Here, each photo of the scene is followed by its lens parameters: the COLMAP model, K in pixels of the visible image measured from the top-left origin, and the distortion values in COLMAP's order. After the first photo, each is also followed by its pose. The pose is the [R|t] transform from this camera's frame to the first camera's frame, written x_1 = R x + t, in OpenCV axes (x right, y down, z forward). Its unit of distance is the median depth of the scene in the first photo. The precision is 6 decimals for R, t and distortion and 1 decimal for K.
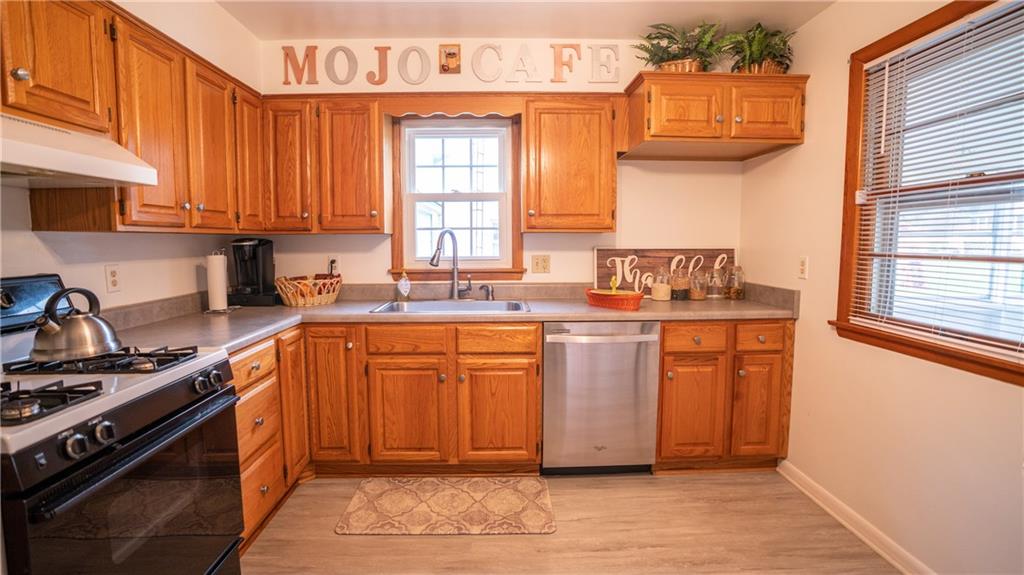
lens RADIAL K [[477.6, 0, 507.4], [0, 477.6, 283.1], [0, 0, 1]] dist [-0.048047, 0.007895]
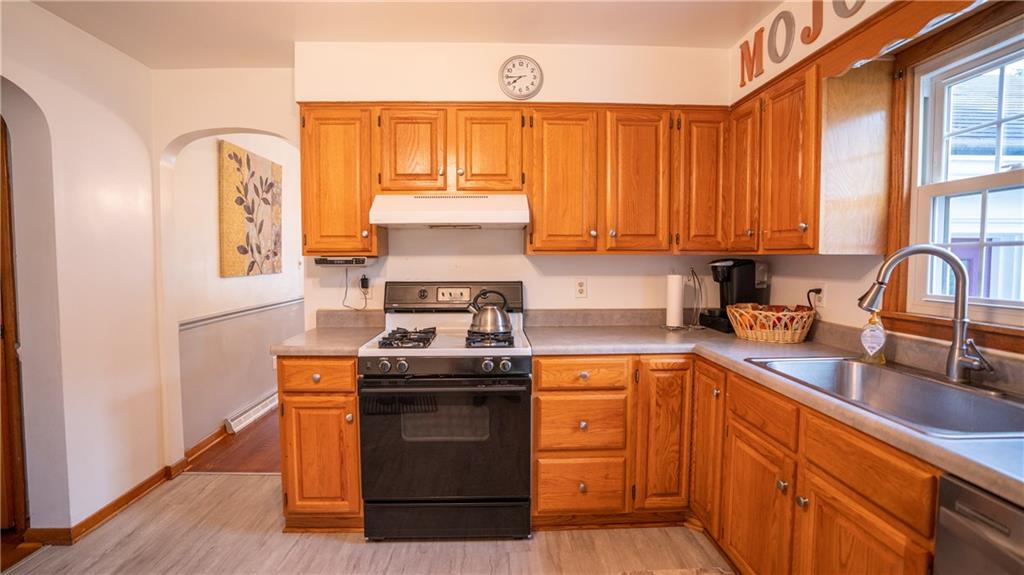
lens RADIAL K [[477.6, 0, 508.5], [0, 477.6, 282.0], [0, 0, 1]] dist [-0.048047, 0.007895]
pose [[0.013432, 0.053987, -0.998451, 0.429999], [-0.088349, 0.994700, 0.052596, -0.063895], [0.995999, 0.087506, 0.018130, 0.579143]]
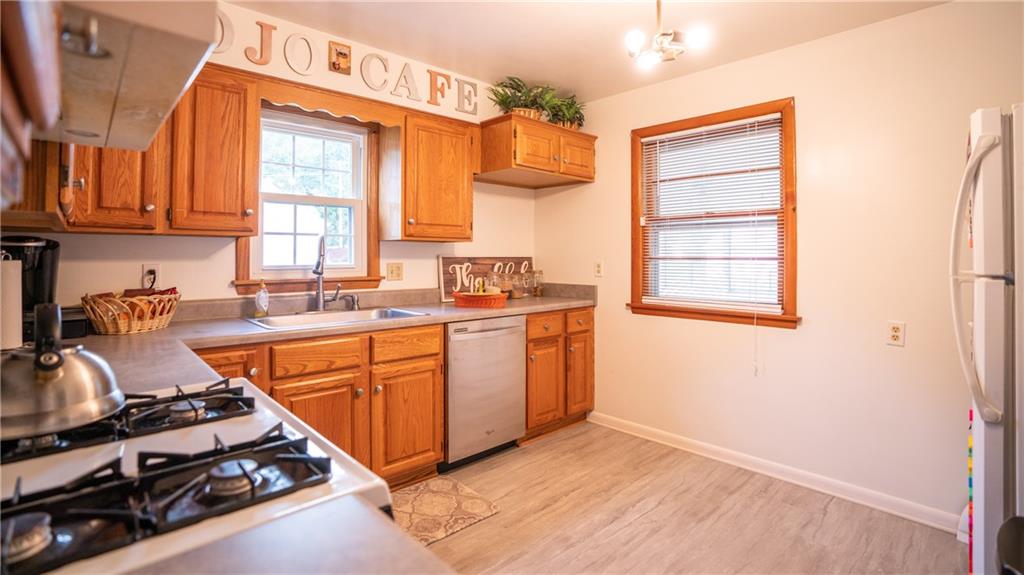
lens RADIAL K [[477.6, 0, 511.1], [0, 477.6, 256.4], [0, 0, 1]] dist [-0.048047, 0.007895]
pose [[0.750257, 0.004482, 0.661131, -0.498561], [0.054268, 0.996185, -0.068338, 0.012868], [-0.658916, 0.087150, 0.747151, 0.089917]]
